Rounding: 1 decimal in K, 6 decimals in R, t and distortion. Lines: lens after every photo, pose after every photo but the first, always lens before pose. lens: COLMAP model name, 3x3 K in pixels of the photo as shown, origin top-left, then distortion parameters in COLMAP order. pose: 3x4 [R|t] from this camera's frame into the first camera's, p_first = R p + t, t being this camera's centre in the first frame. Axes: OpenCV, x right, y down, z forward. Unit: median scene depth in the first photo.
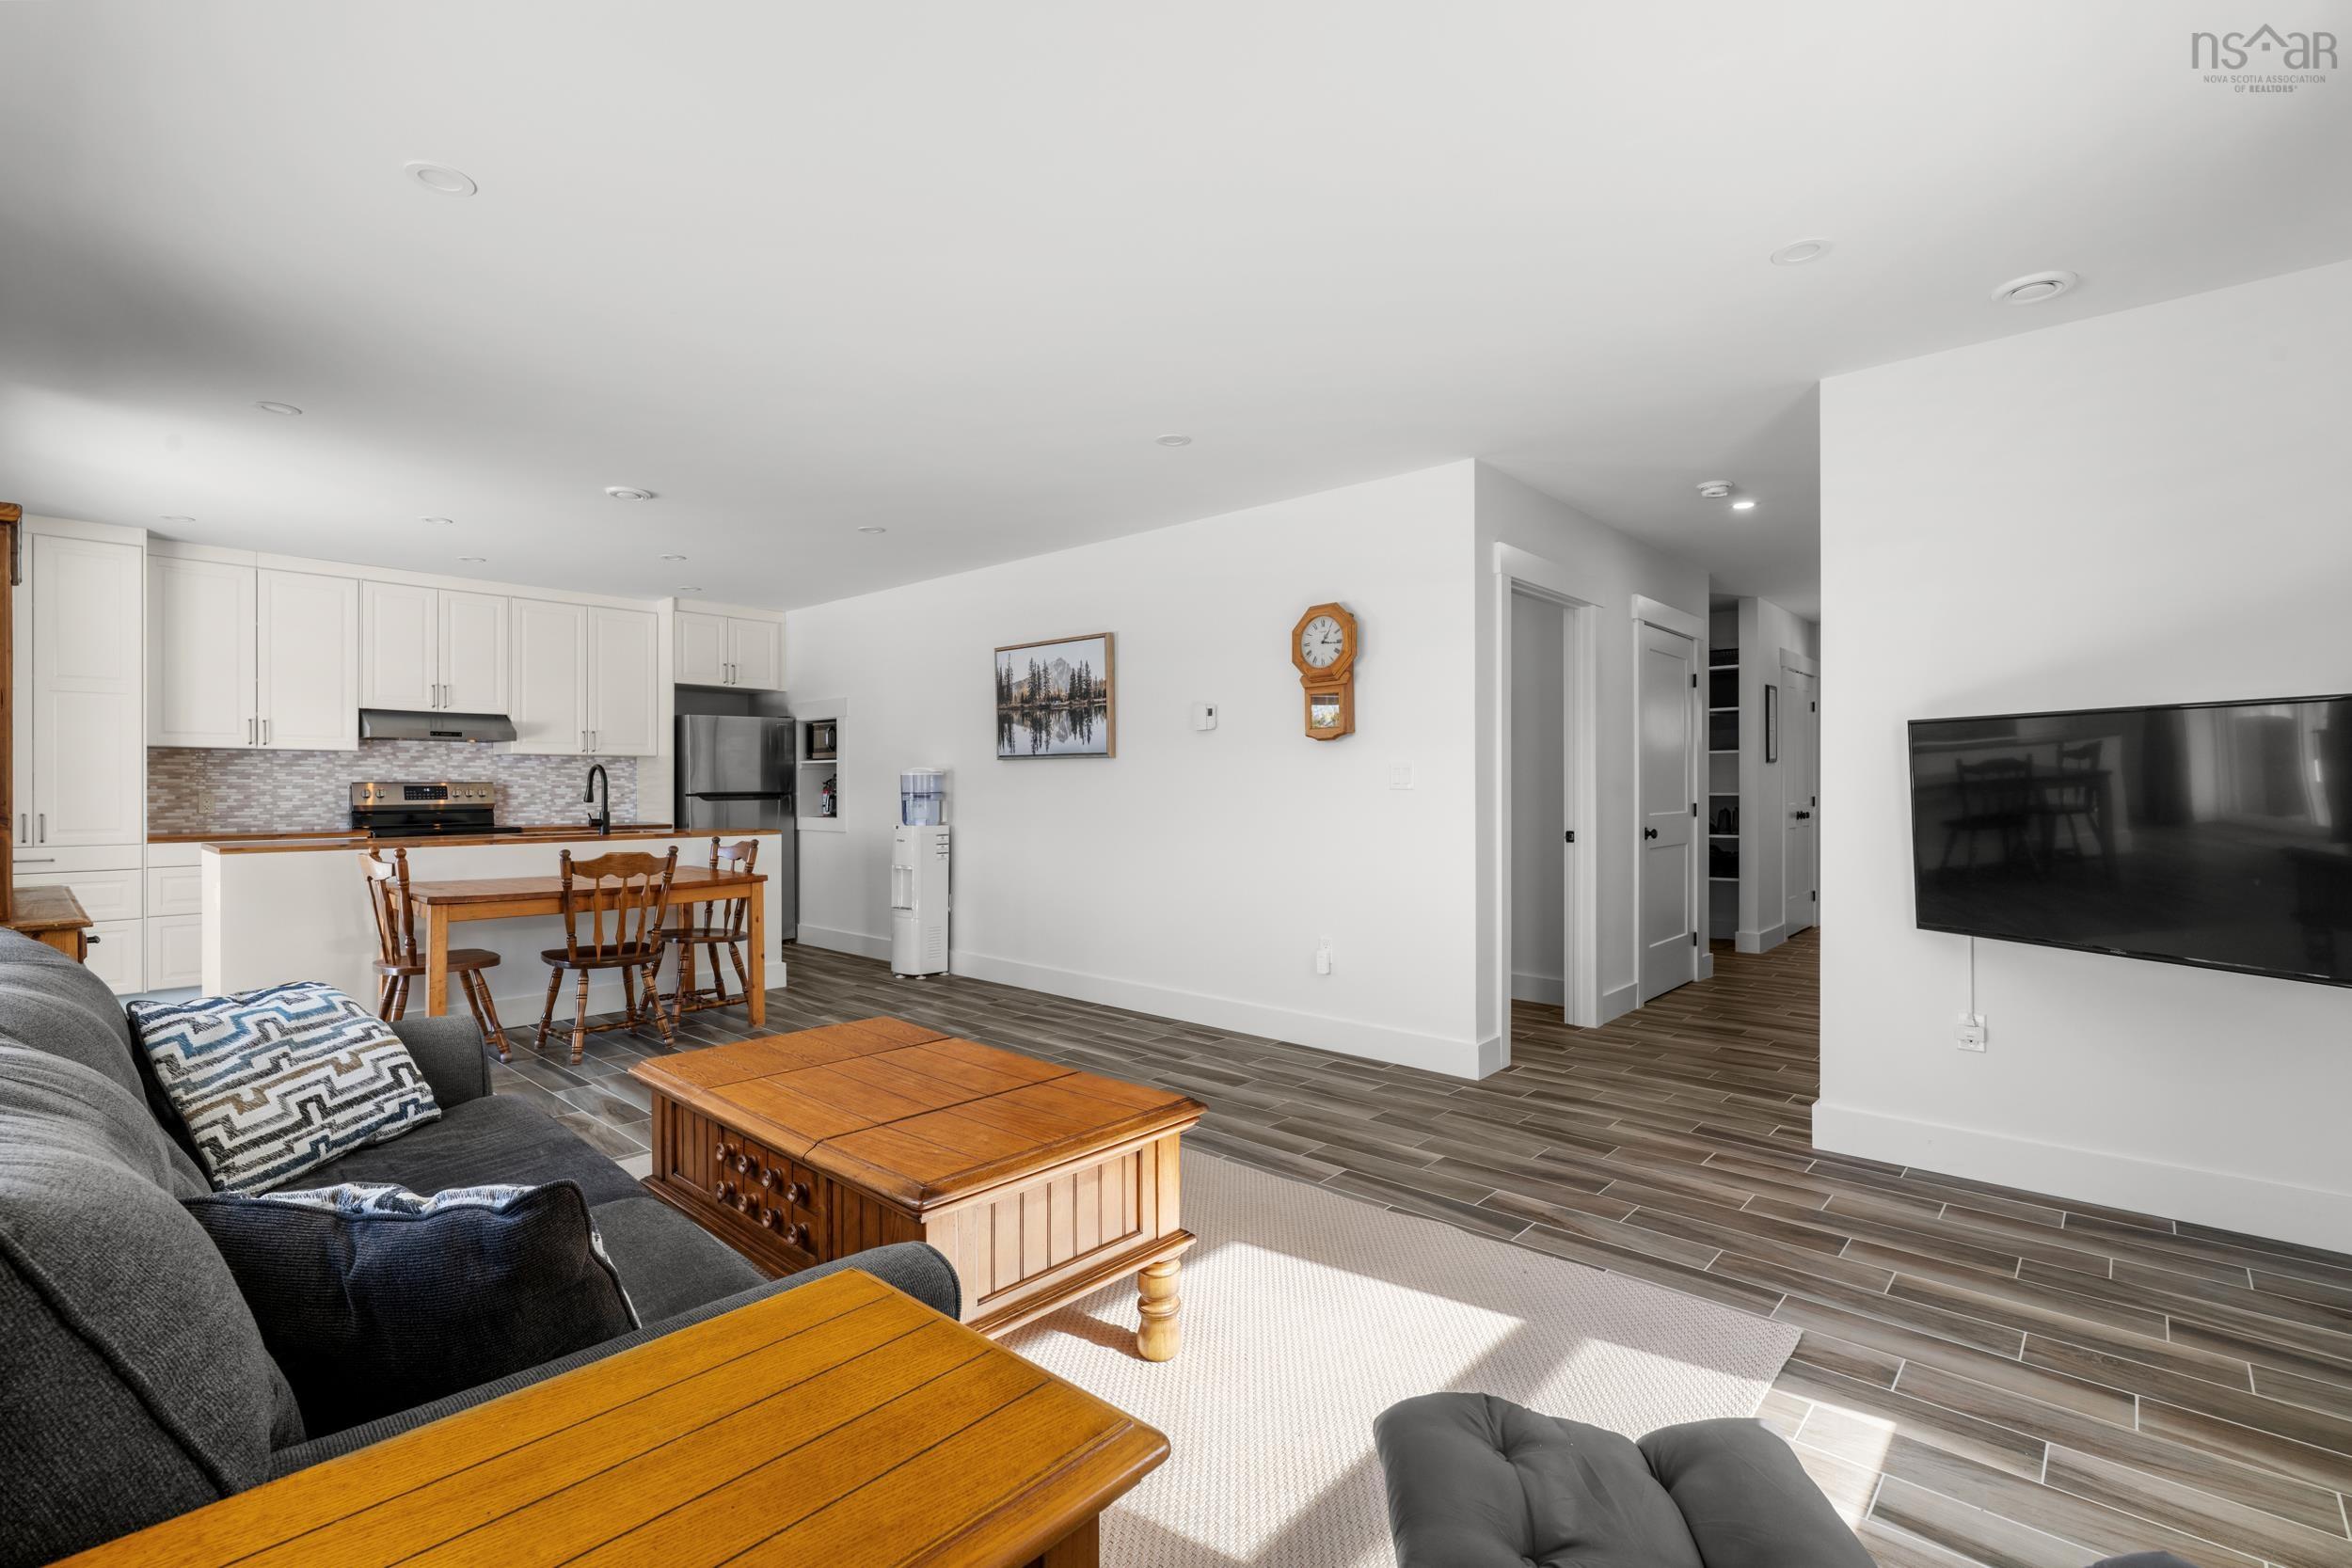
lens RADIAL K [[1044.6, 0, 1176.0], [0, 1044.6, 784.0], [0, 0, 1]] dist [0.003963, 0.000060]
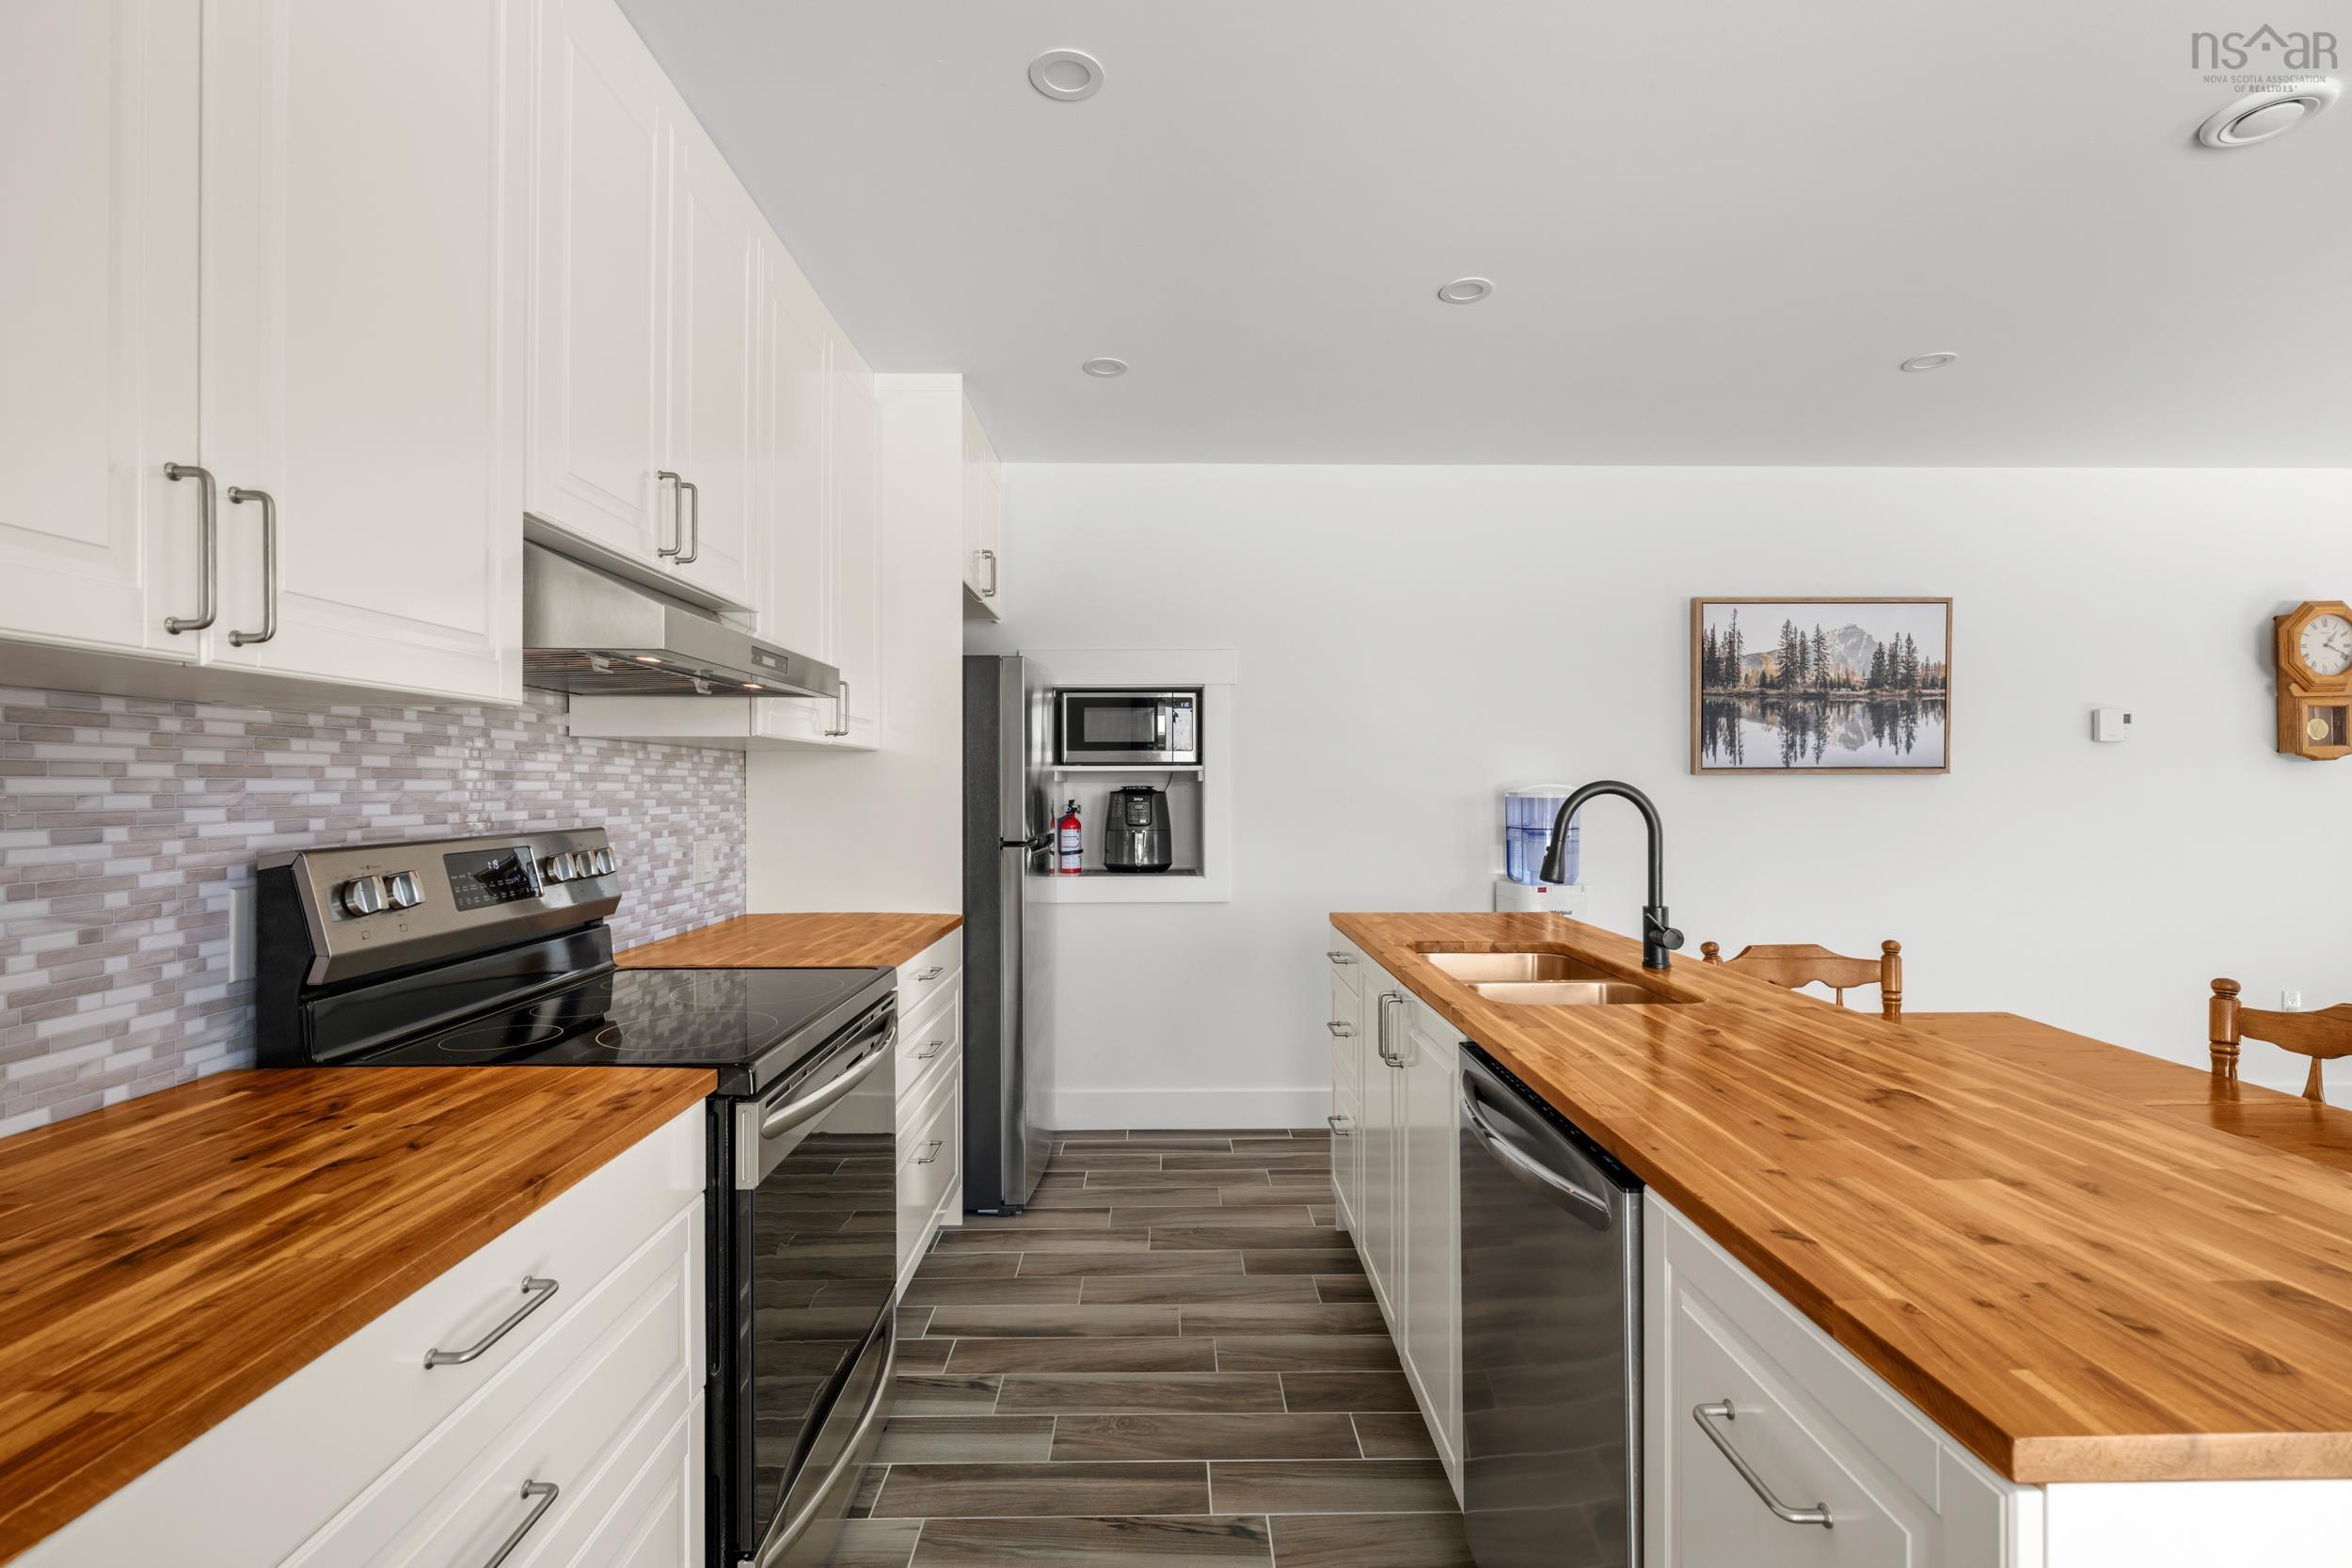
lens RADIAL K [[1044.6, 0, 1176.0], [0, 1044.6, 784.0], [0, 0, 1]] dist [0.003963, 0.000060]
pose [[0.732669, 0.002249, 0.680581, -0.804314], [0.001475, 0.999987, -0.004891, -0.013793], [-0.680583, 0.004587, 0.732656, 0.724399]]
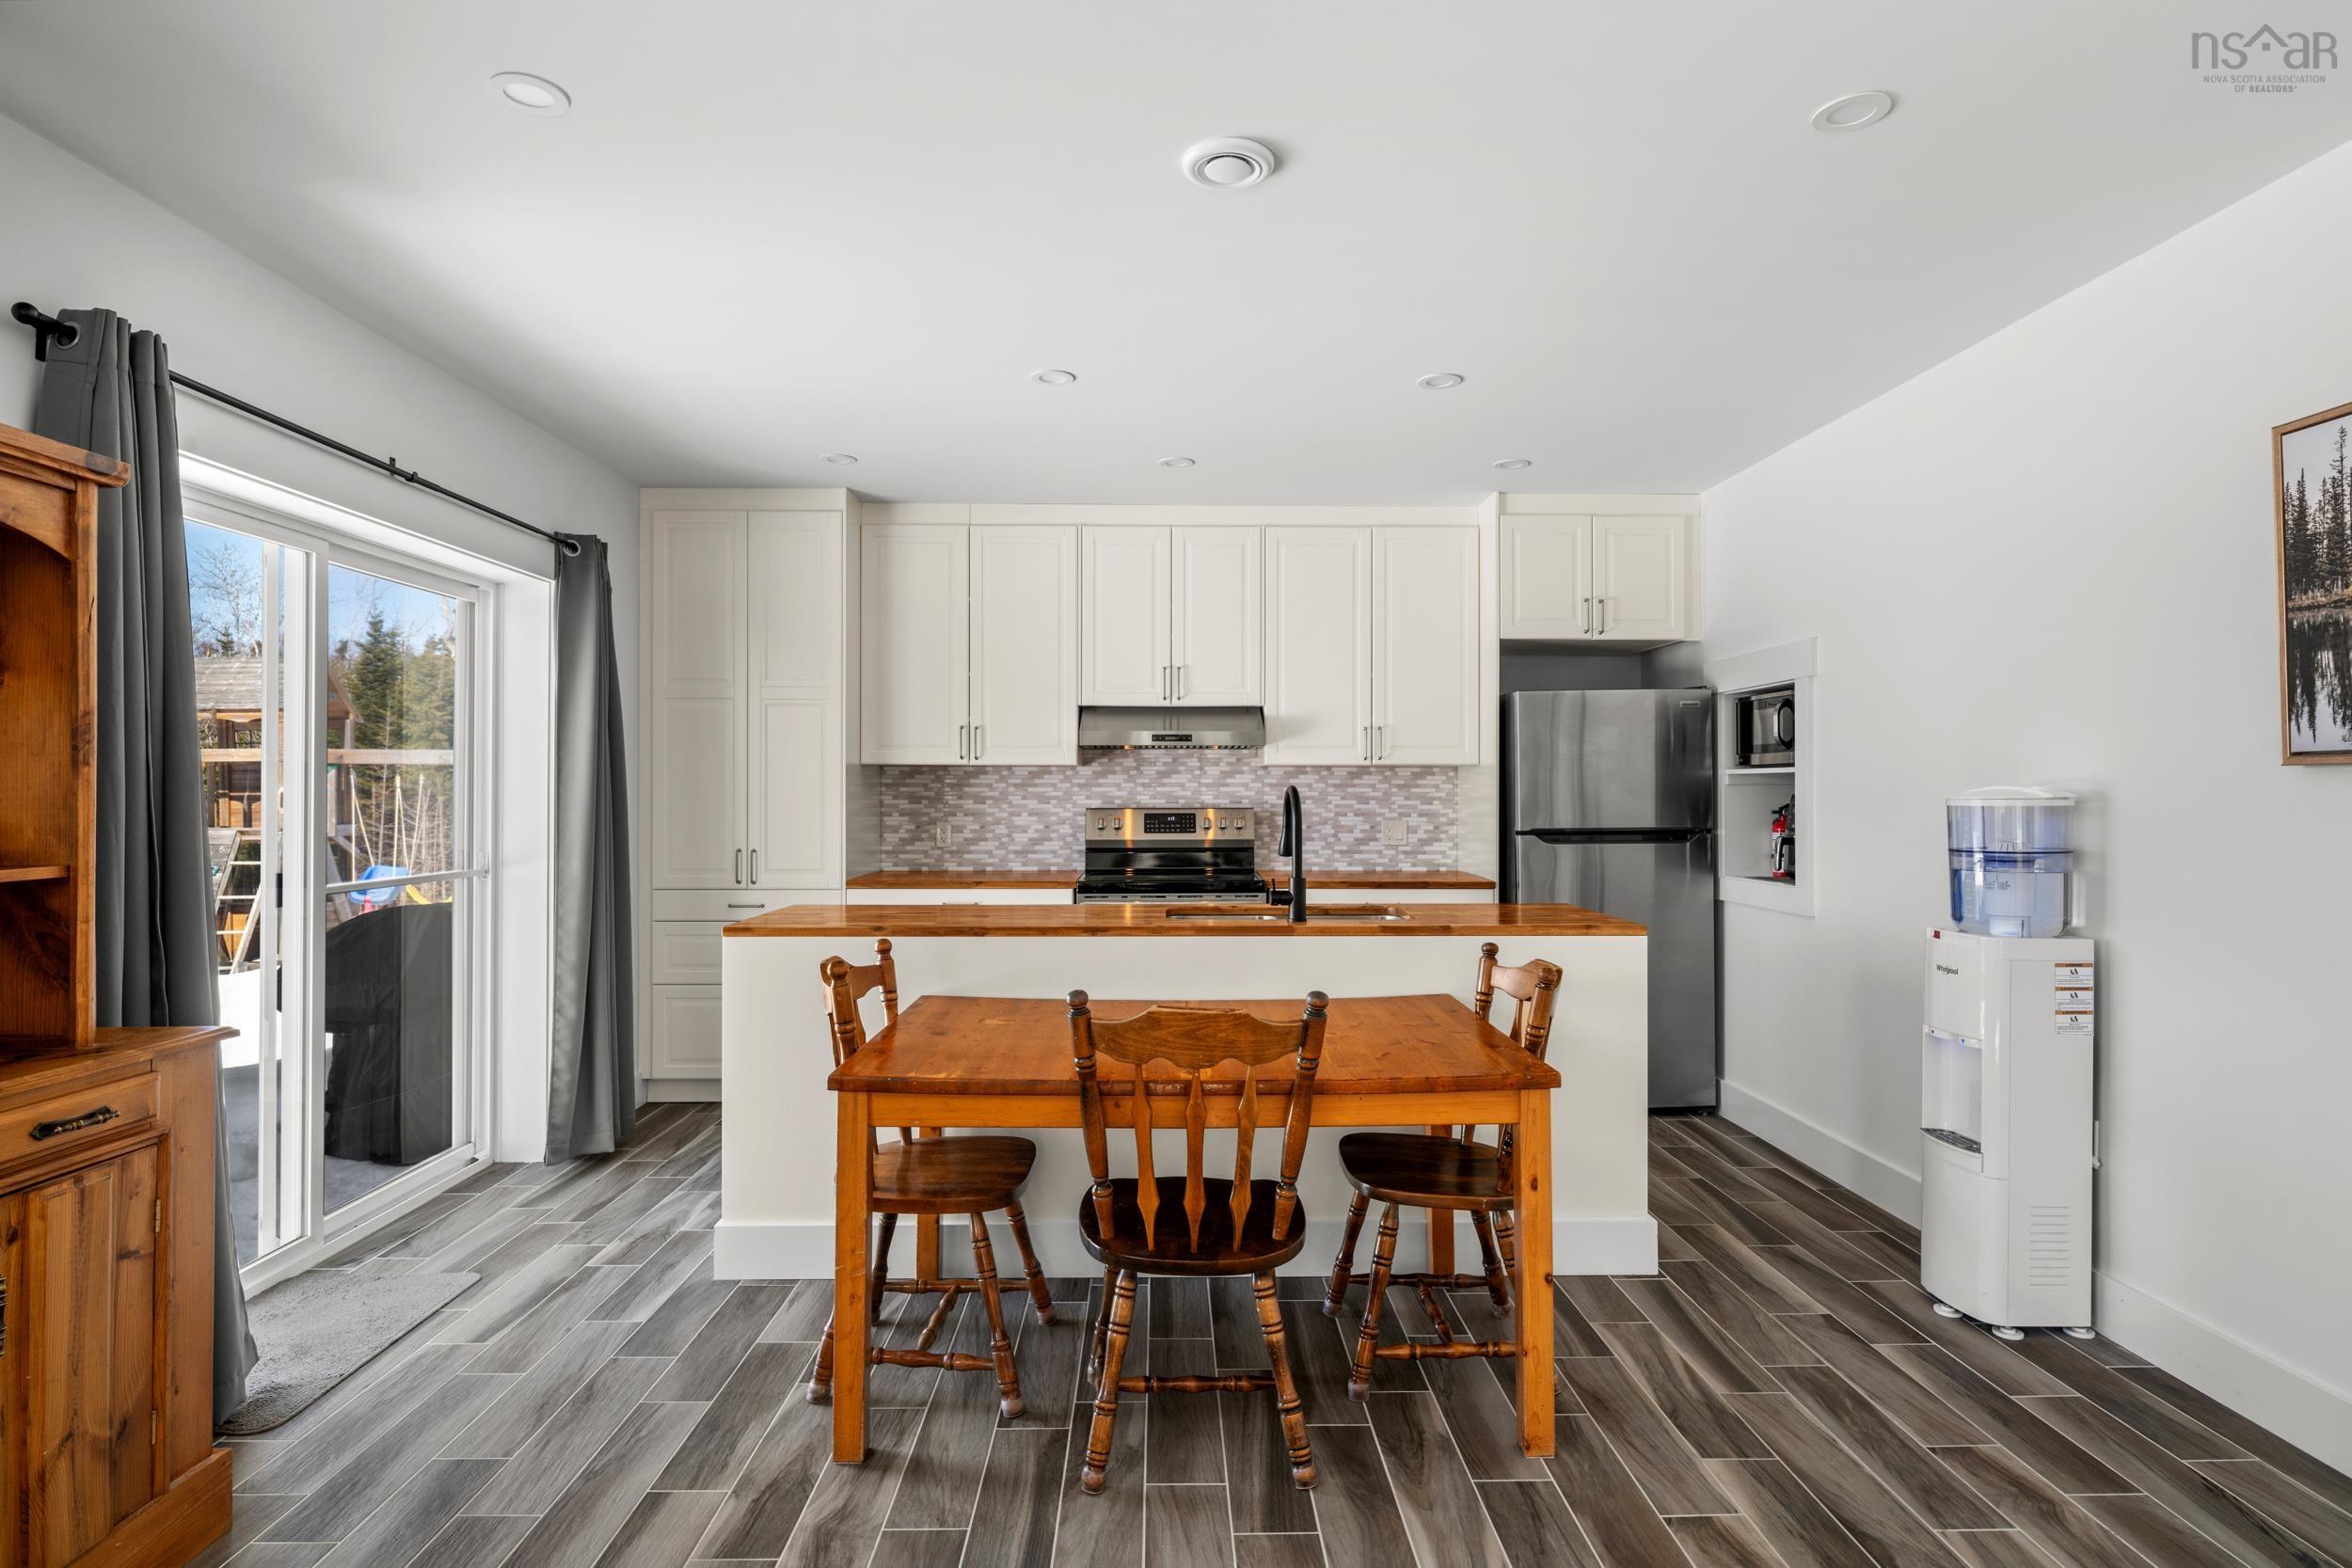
lens RADIAL K [[1213.8, 0, 1176.0], [0, 1213.8, 784.0], [0, 0, 1]] dist [-0.005290, -0.000372]
pose [[0.683476, -0.003080, -0.729966, -0.127162], [-0.000675, 0.999988, -0.004850, -0.014420], [0.729972, 0.003808, 0.683466, 0.469380]]
